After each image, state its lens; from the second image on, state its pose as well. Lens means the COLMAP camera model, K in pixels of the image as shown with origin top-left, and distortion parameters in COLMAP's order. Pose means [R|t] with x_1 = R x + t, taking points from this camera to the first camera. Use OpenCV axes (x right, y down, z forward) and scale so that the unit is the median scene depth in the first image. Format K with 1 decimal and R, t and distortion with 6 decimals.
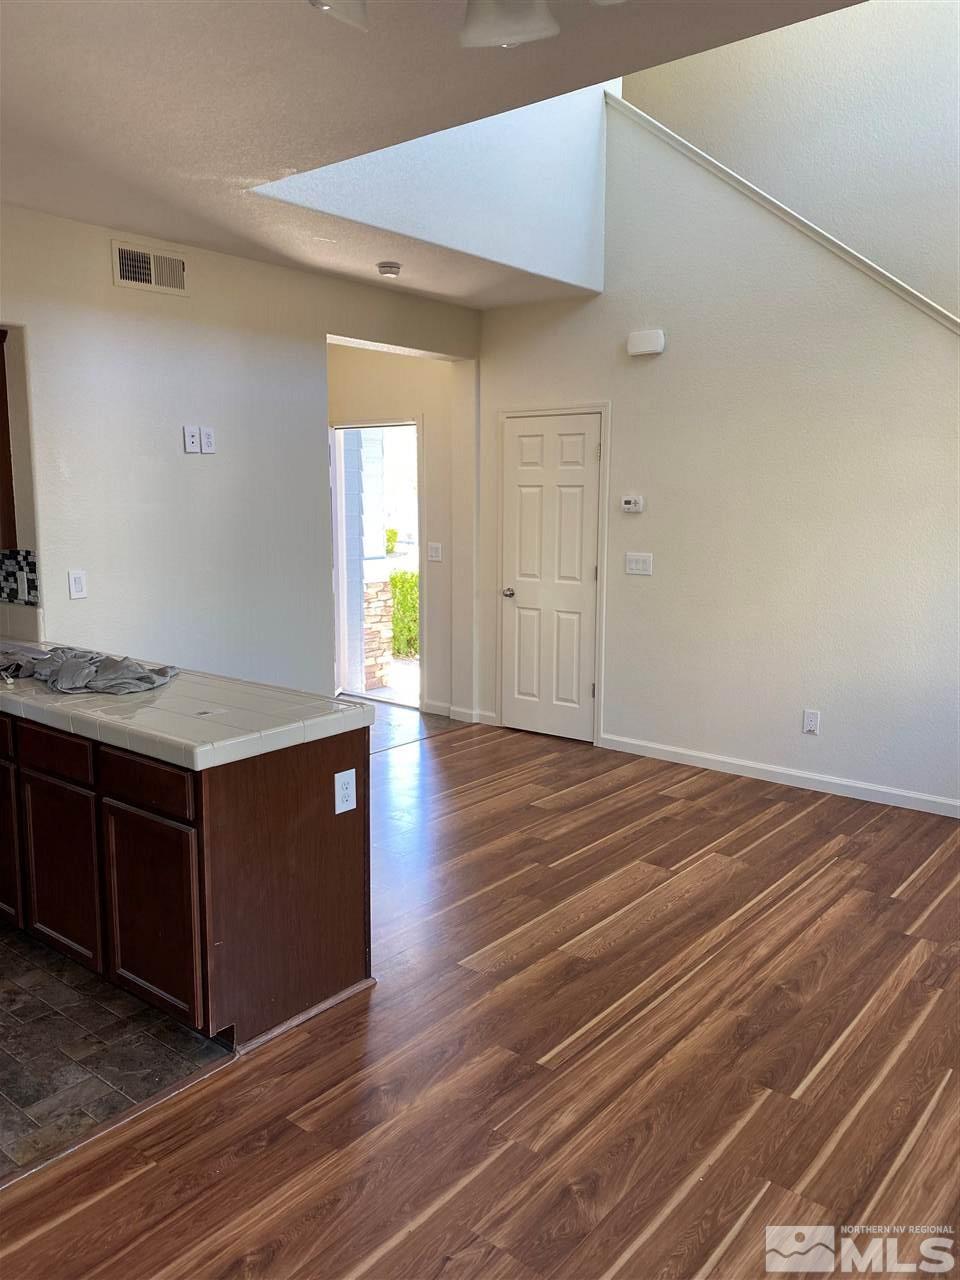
lens RADIAL K [[986.4, 0, 480.0], [0, 986.4, 640.0], [0, 0, 1]] dist [0.004037, -0.000452]
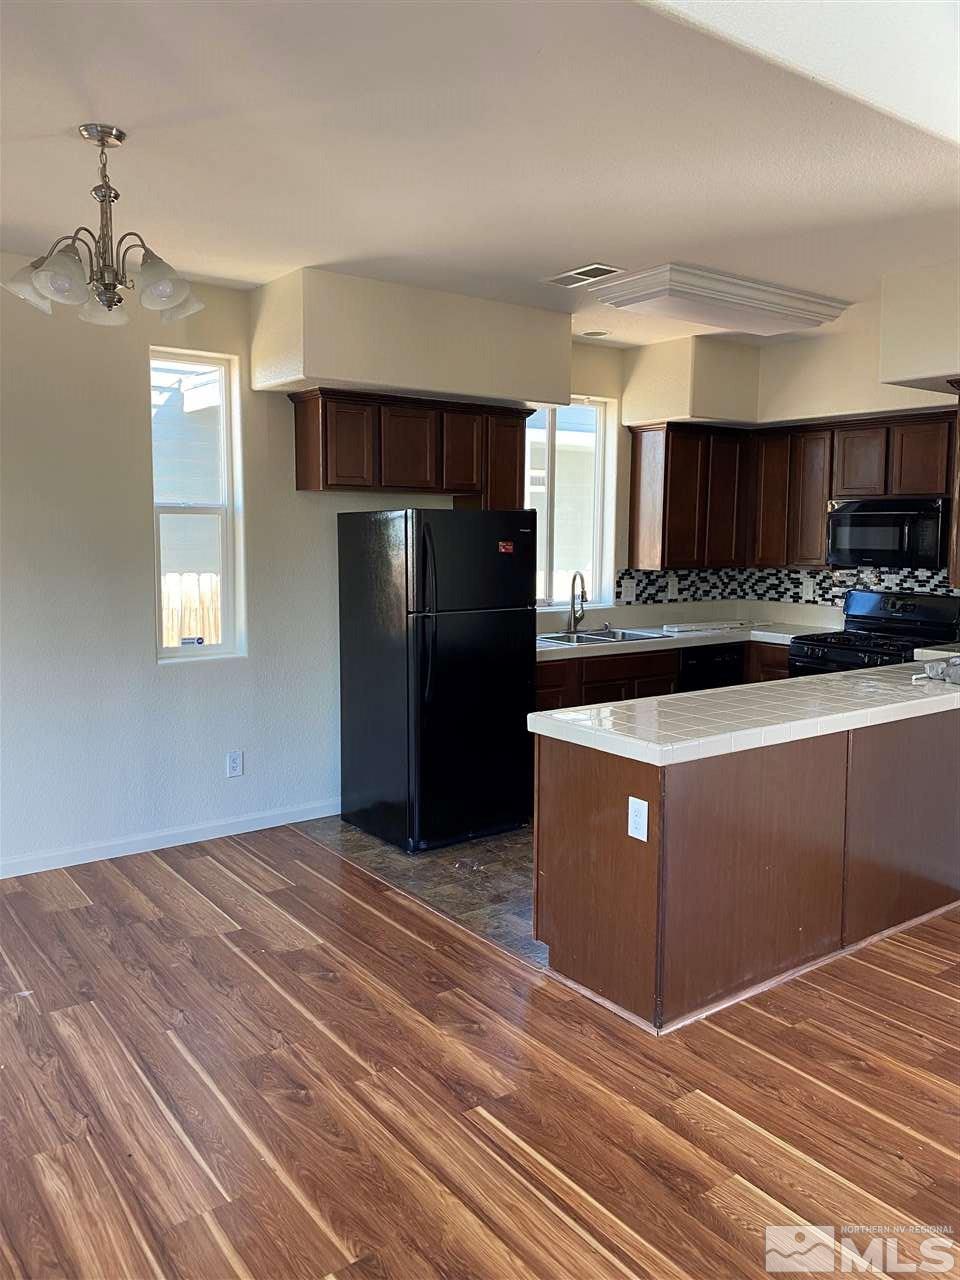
lens RADIAL K [[986.4, 0, 480.0], [0, 986.4, 640.0], [0, 0, 1]] dist [0.004037, -0.000452]
pose [[-0.258764, 0.105581, -0.960153, 1.003708], [-0.150396, 0.977482, 0.148019, -0.178865], [0.954160, 0.182705, -0.237058, 1.215878]]
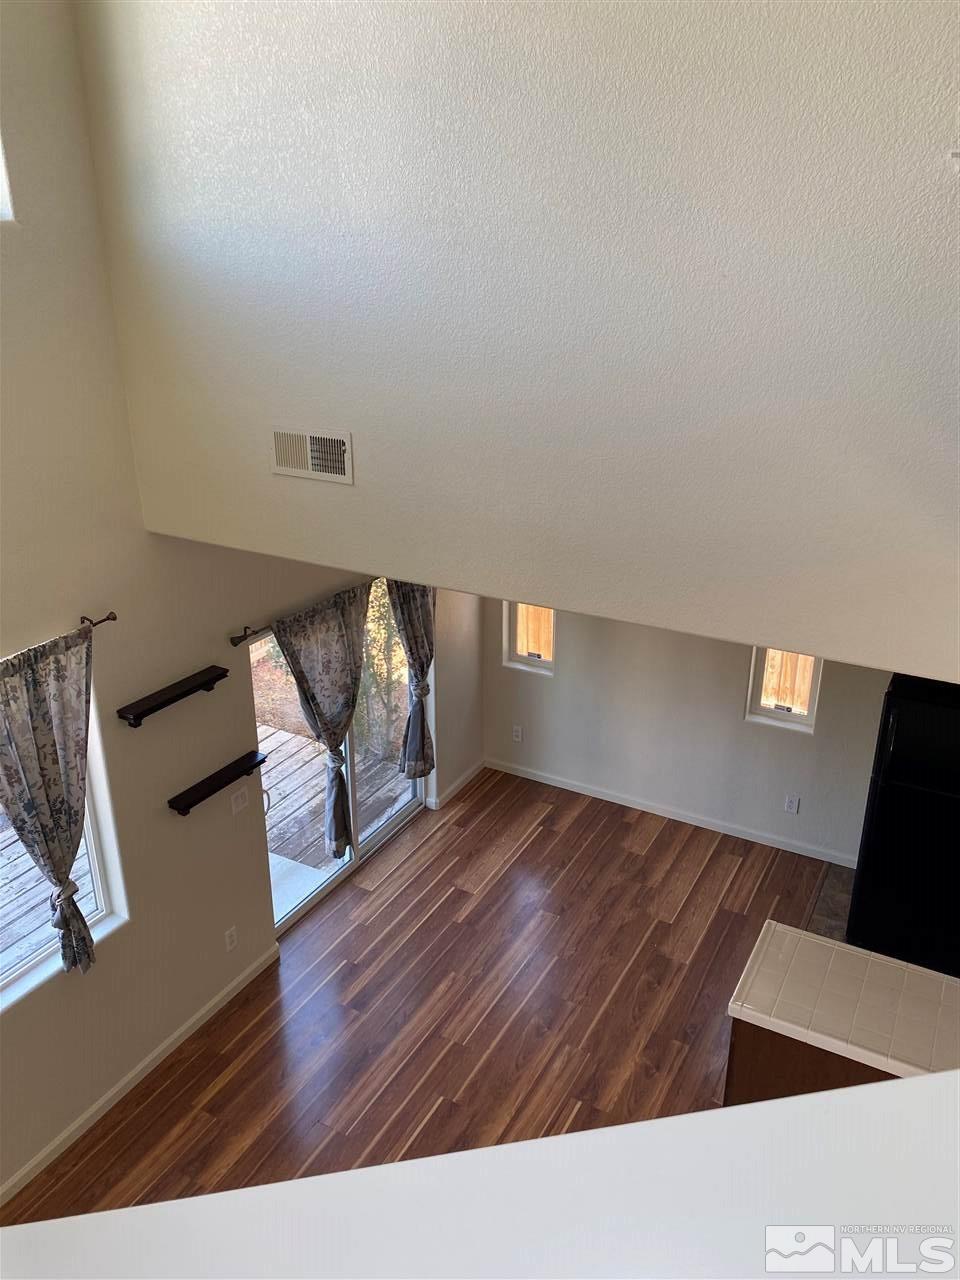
lens RADIAL K [[943.2, 0, 480.0], [0, 943.2, 640.0], [0, 0, 1]] dist [-0.009332, -0.004901]
pose [[-0.985120, 0.060258, -0.160959, 0.482529], [-0.029923, 0.862087, 0.505877, -1.188007], [0.169244, 0.503166, -0.847456, 2.090159]]
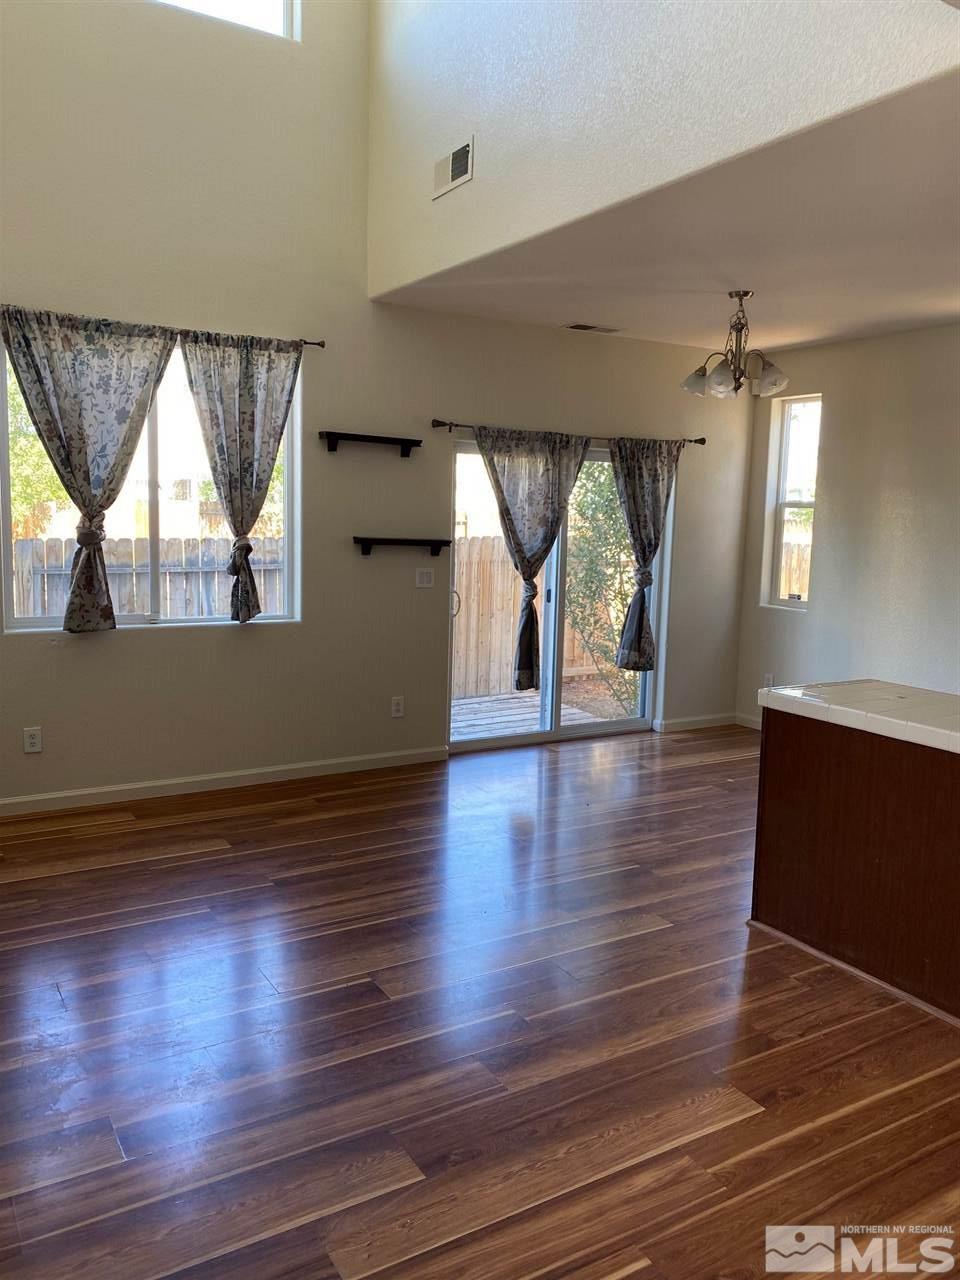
lens RADIAL K [[955.9, 0, 480.0], [0, 955.9, 640.0], [0, 0, 1]] dist [0.076588, -0.001171]
pose [[-0.939425, -0.070386, 0.335450, -0.209443], [0.024215, 0.962613, 0.269795, -0.377385], [-0.341898, 0.261575, -0.902598, 2.551147]]
